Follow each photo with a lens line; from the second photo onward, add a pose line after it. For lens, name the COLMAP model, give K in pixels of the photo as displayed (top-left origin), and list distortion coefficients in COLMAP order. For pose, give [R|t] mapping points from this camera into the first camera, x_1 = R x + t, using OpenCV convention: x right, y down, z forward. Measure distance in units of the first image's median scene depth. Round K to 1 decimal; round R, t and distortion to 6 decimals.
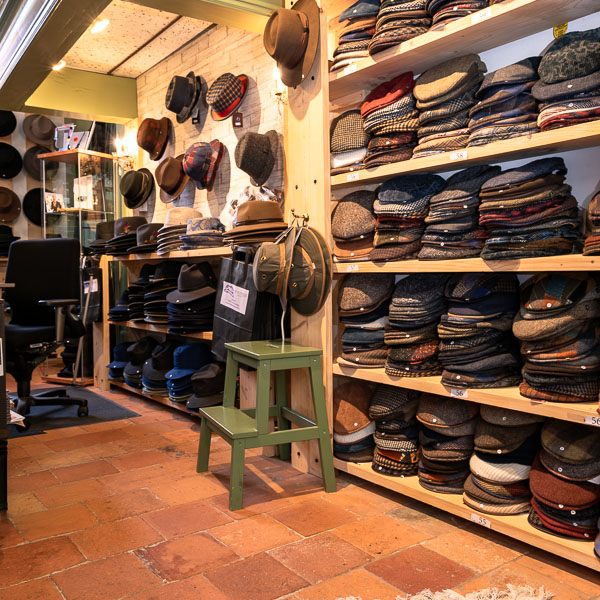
lens RADIAL K [[614.4, 0, 299.3], [0, 614.4, 281.4], [0, 0, 1]] dist [0.000600, 0.000782]
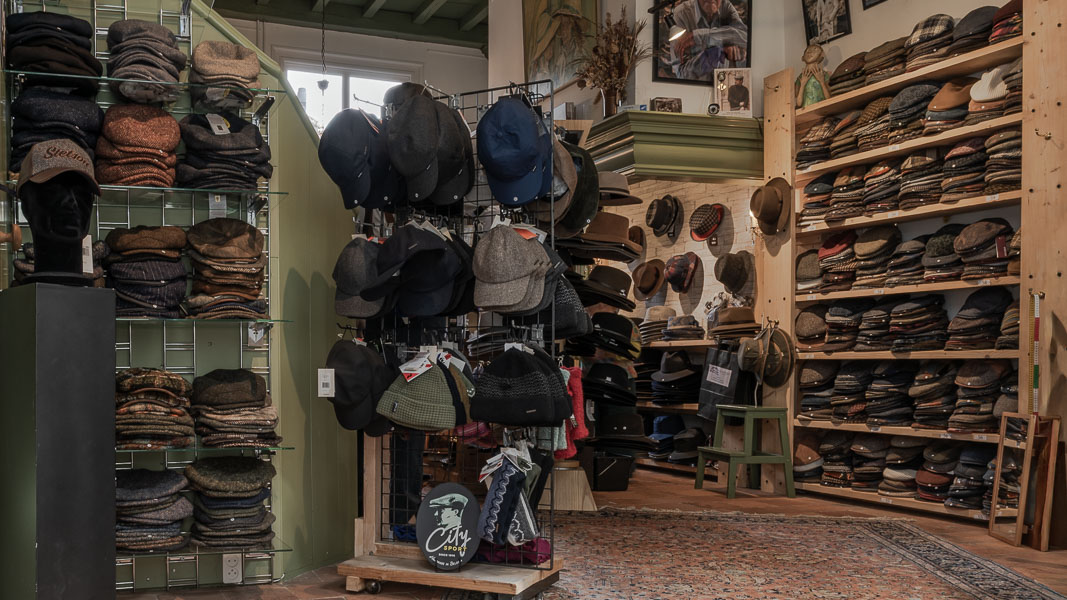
lens RADIAL K [[992.8, 0, 381.0], [0, 992.8, 379.8], [0, 0, 1]] dist [0.004717, 0.000293]
pose [[0.951791, 0.022239, -0.305940, -0.174615], [-0.022063, 0.999748, 0.004034, 0.051760], [0.305952, 0.002911, 0.952042, -1.718200]]
